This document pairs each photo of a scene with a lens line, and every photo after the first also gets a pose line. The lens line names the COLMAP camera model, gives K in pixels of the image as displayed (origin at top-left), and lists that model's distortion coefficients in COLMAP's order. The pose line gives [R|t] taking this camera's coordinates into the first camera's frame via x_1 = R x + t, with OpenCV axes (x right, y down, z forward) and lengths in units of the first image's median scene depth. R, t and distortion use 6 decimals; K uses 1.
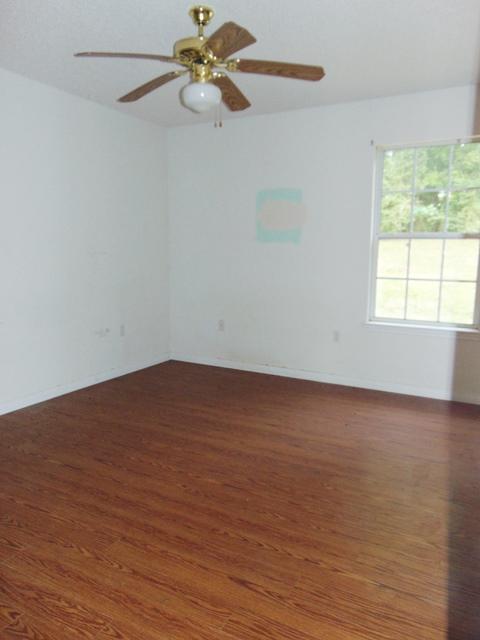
lens RADIAL K [[471.7, 0, 240.0], [0, 471.7, 320.0], [0, 0, 1]] dist [-0.000034, 0.008922]
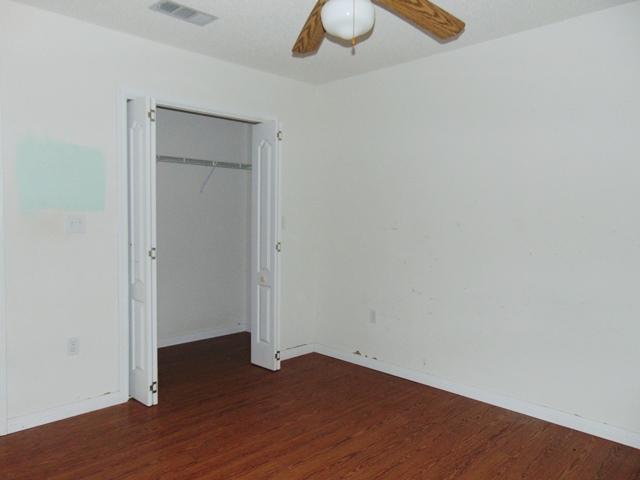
lens RADIAL K [[471.7, 0, 320.0], [0, 471.7, 240.0], [0, 0, 1]] dist [-0.000034, 0.008922]
pose [[-0.261594, 0.040334, -0.964335, 0.678632], [-0.168936, 0.981790, 0.086891, -0.206036], [0.950278, 0.185641, -0.250016, 1.283629]]
